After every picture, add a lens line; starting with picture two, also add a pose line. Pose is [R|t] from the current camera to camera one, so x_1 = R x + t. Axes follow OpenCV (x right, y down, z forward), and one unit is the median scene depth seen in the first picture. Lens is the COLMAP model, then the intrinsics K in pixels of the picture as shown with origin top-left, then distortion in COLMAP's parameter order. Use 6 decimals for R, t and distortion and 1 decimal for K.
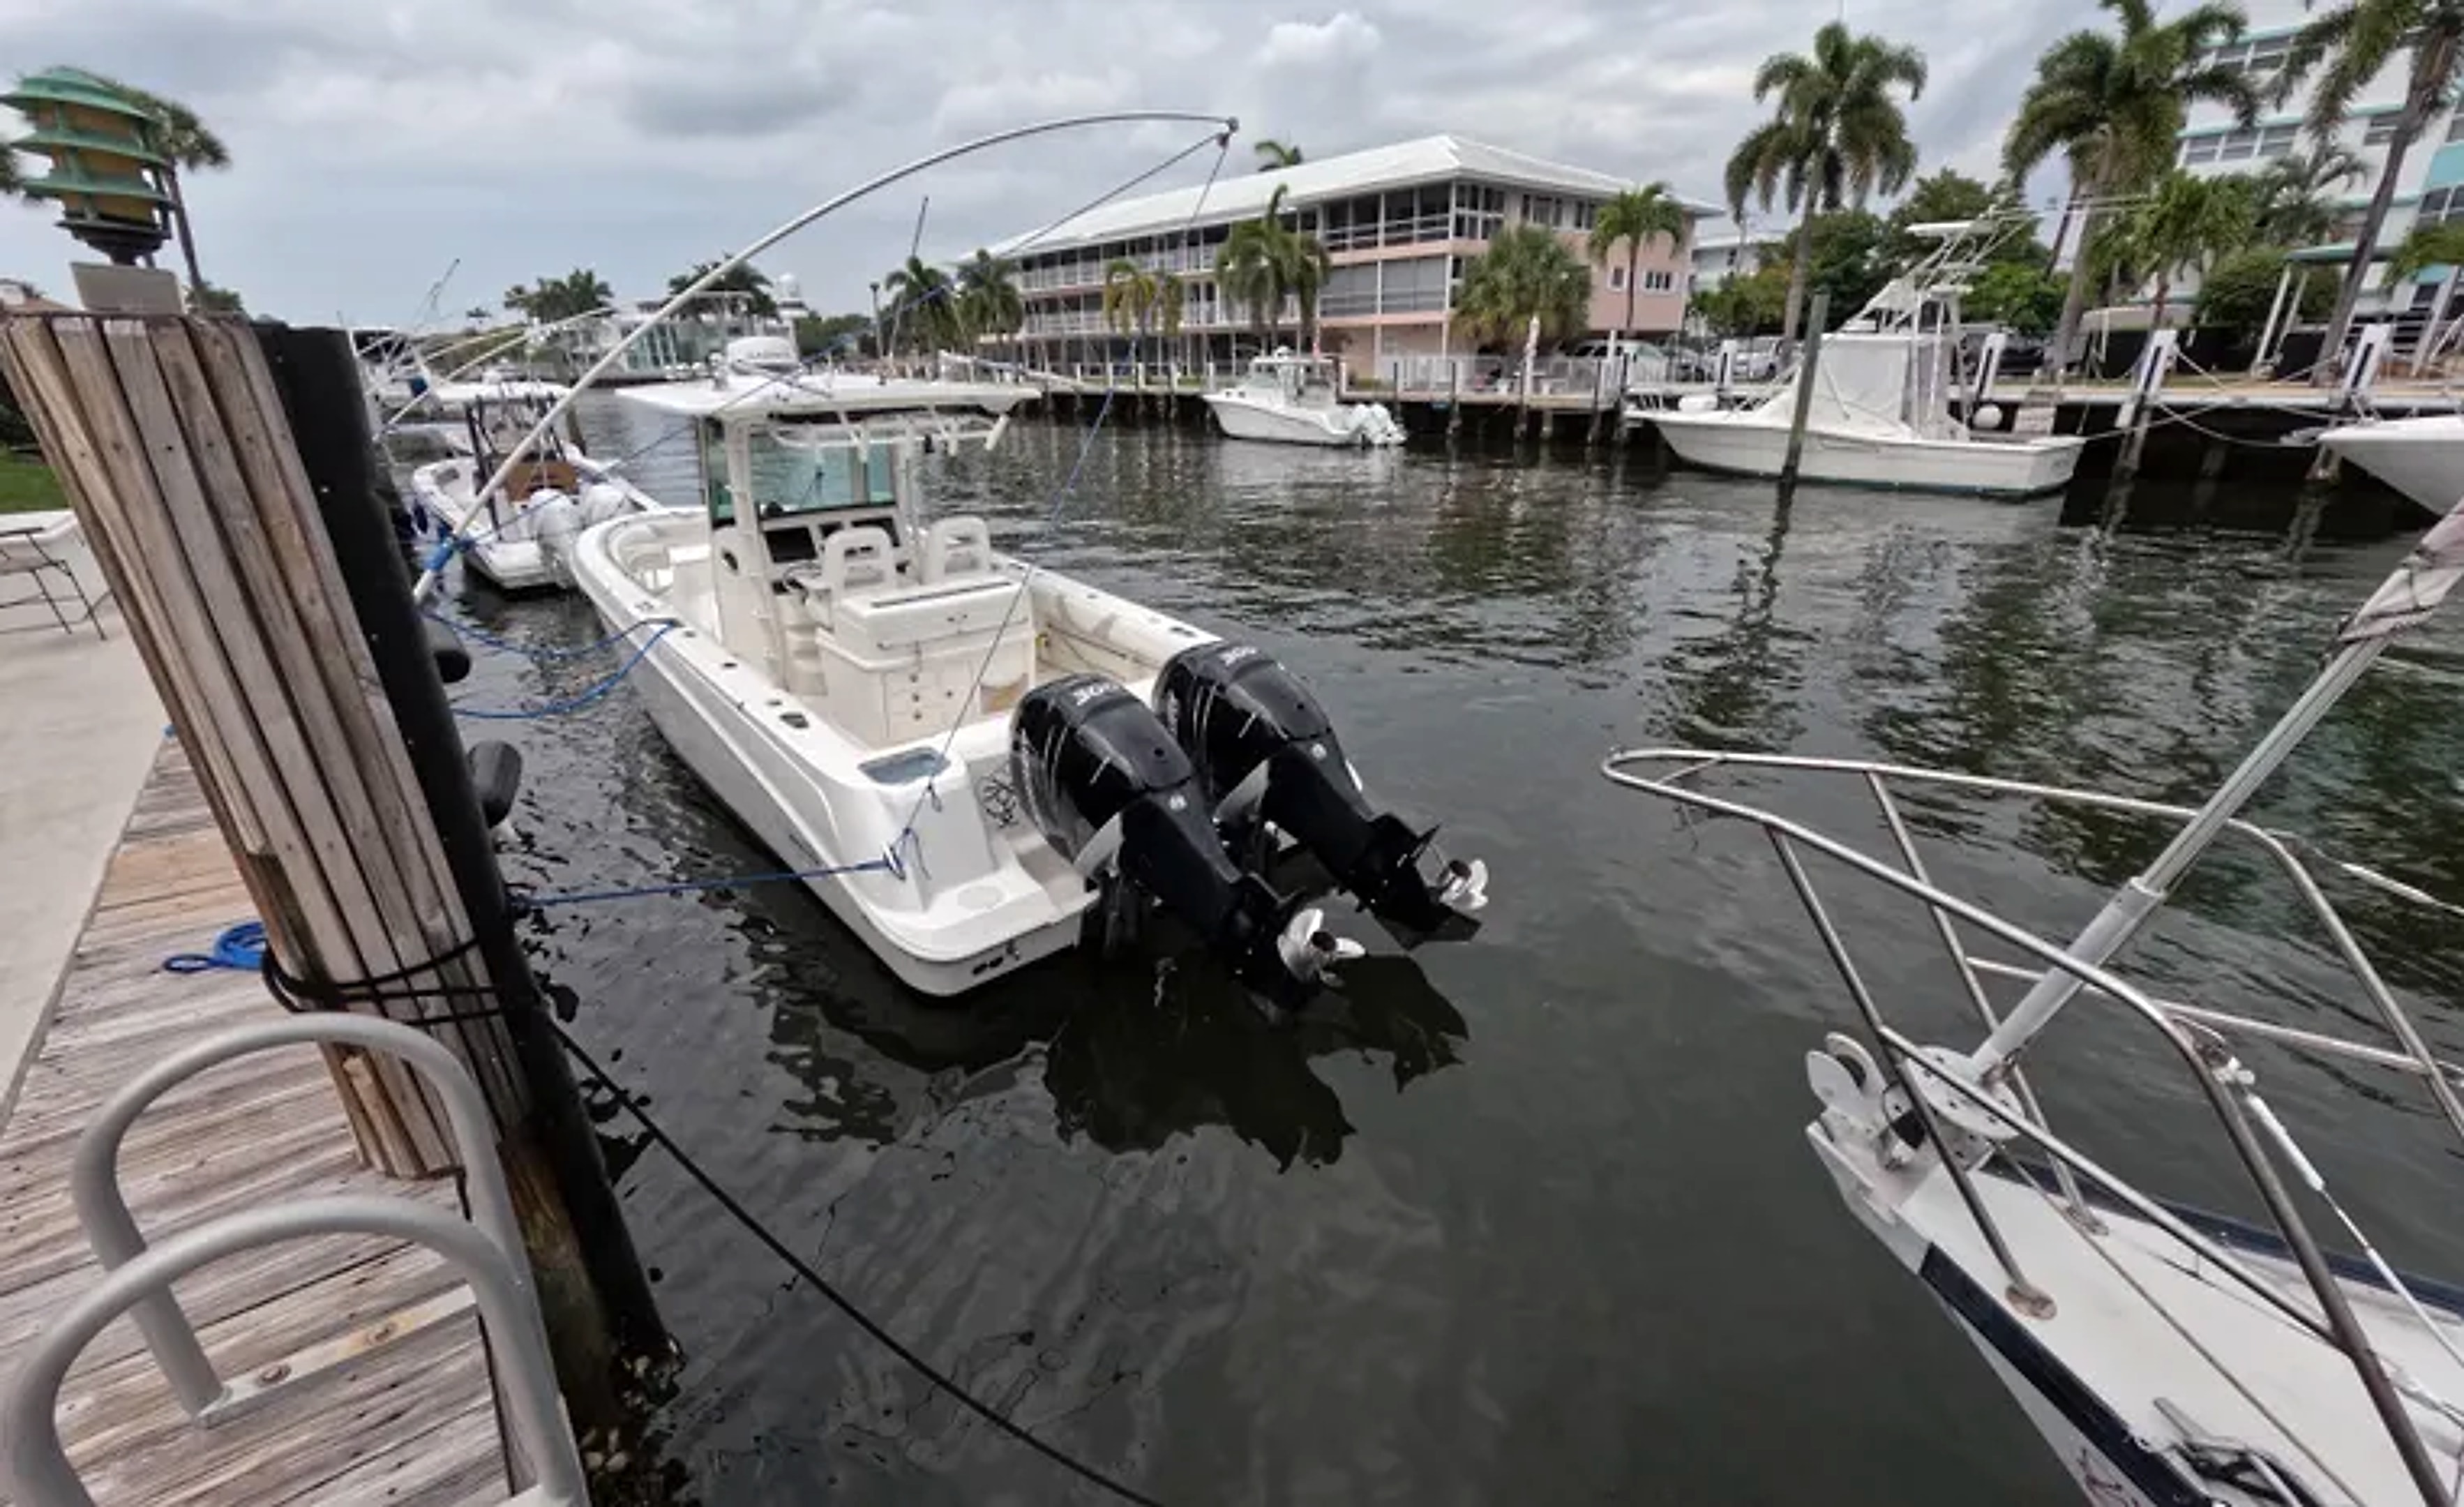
lens RADIAL K [[997.1, 0, 1233.7], [0, 997.1, 759.6], [0, 0, 1]] dist [0.001782, -0.000268]
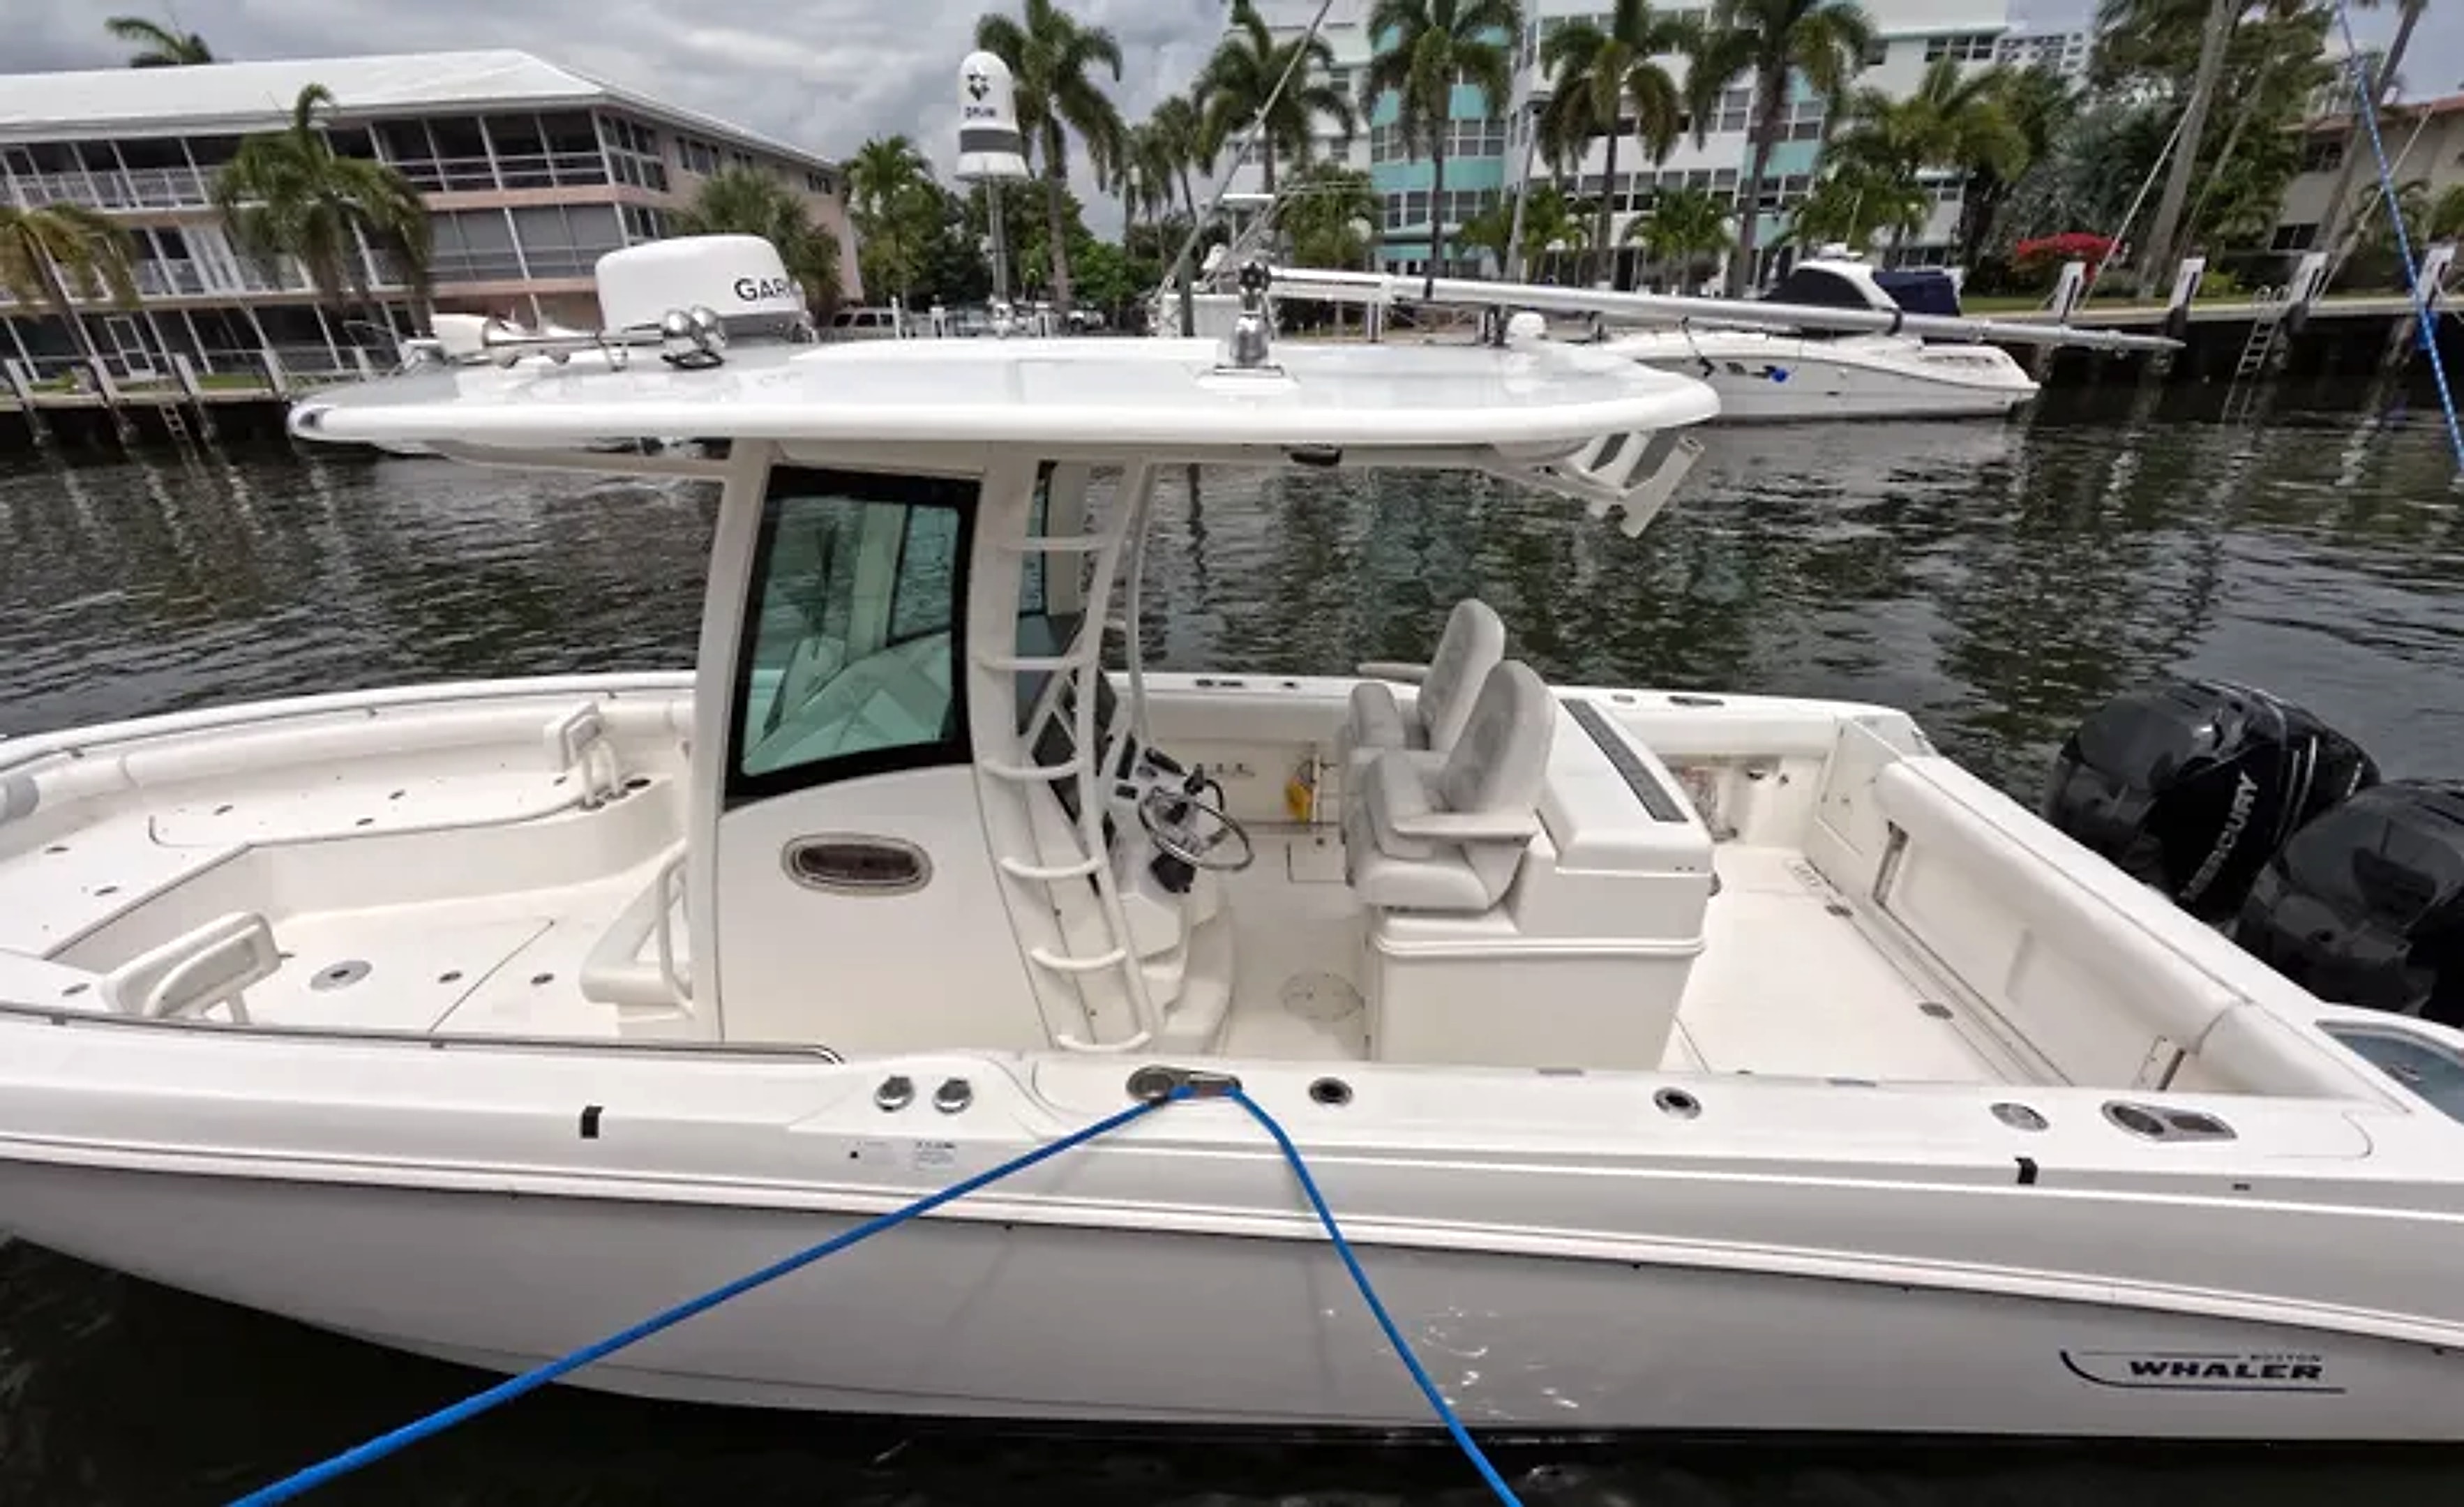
lens RADIAL K [[997.1, 0, 1240.7], [0, 997.1, 761.7], [0, 0, 1]] dist [0.001782, -0.000268]
pose [[0.681150, -0.313379, 0.661685, -0.134199], [0.297661, 0.944235, 0.140779, -0.051425], [-0.668904, 0.101066, 0.736447, 0.133484]]
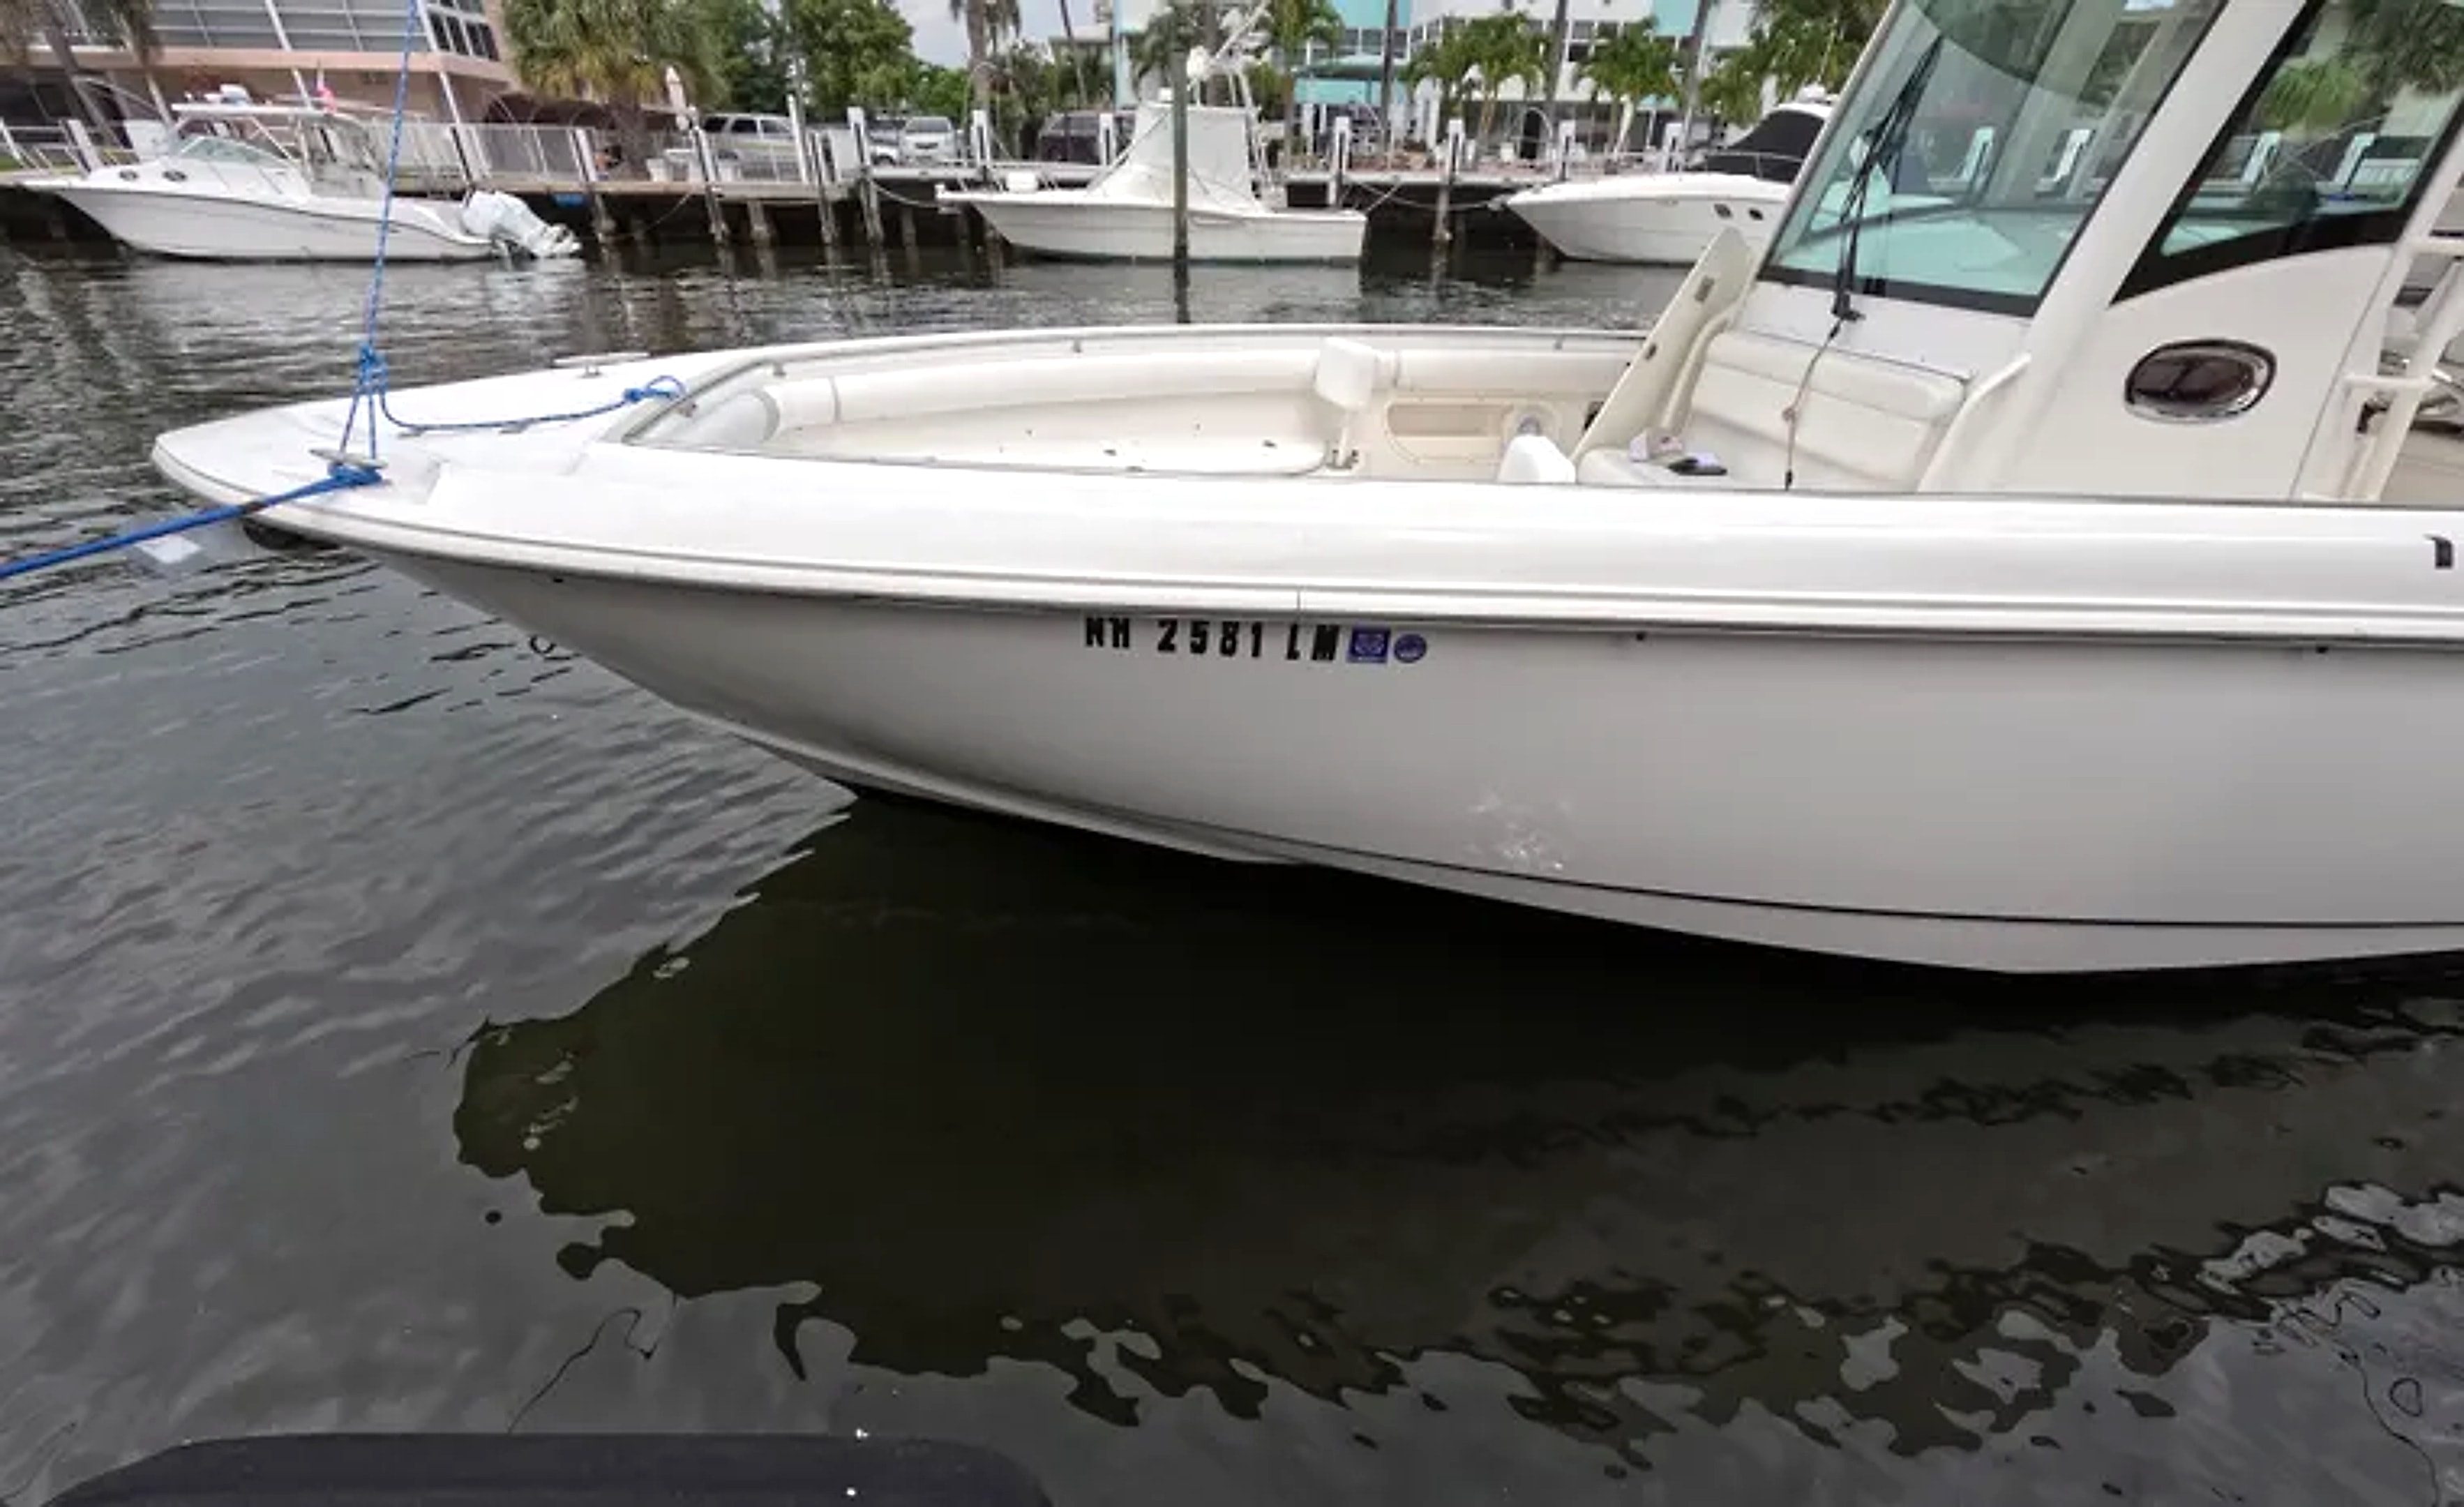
lens RADIAL K [[997.1, 0, 1237.4], [0, 997.1, 752.4], [0, 0, 1]] dist [0.001782, -0.000268]
pose [[0.555606, -0.402279, 0.727649, -0.200807], [0.294217, 0.913661, 0.280462, -0.057792], [-0.777649, 0.058260, 0.625993, 0.219730]]
